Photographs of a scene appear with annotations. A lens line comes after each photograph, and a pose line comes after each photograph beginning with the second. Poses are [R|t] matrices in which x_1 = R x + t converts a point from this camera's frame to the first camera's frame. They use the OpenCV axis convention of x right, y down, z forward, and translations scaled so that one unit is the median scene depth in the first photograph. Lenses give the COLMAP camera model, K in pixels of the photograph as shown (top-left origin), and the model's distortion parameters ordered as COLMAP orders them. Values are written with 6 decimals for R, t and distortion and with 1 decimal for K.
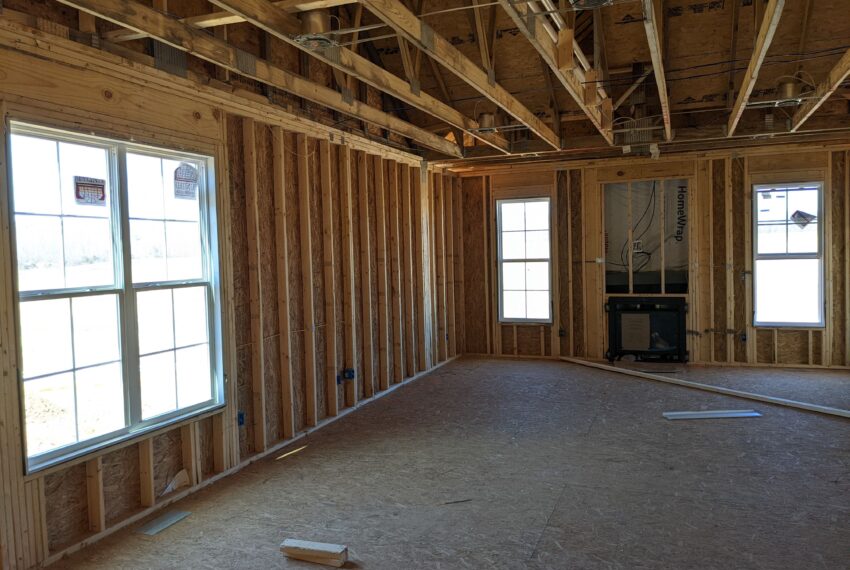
lens RADIAL K [[663.9, 0, 419.5], [0, 663.9, 284.4], [0, 0, 1]] dist [0.042150, -0.022537]
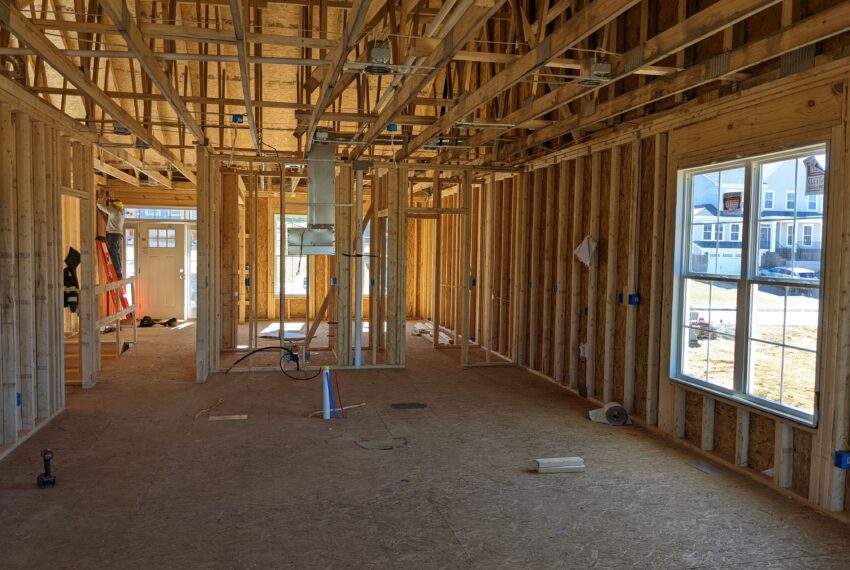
lens RADIAL K [[663.9, 0, 424.7], [0, 663.9, 285.7], [0, 0, 1]] dist [0.042150, -0.022537]
pose [[-0.816894, 0.050988, -0.574529, 0.526386], [-0.018126, 0.993324, 0.113927, -0.079517], [0.576502, 0.103480, -0.810516, 1.188501]]
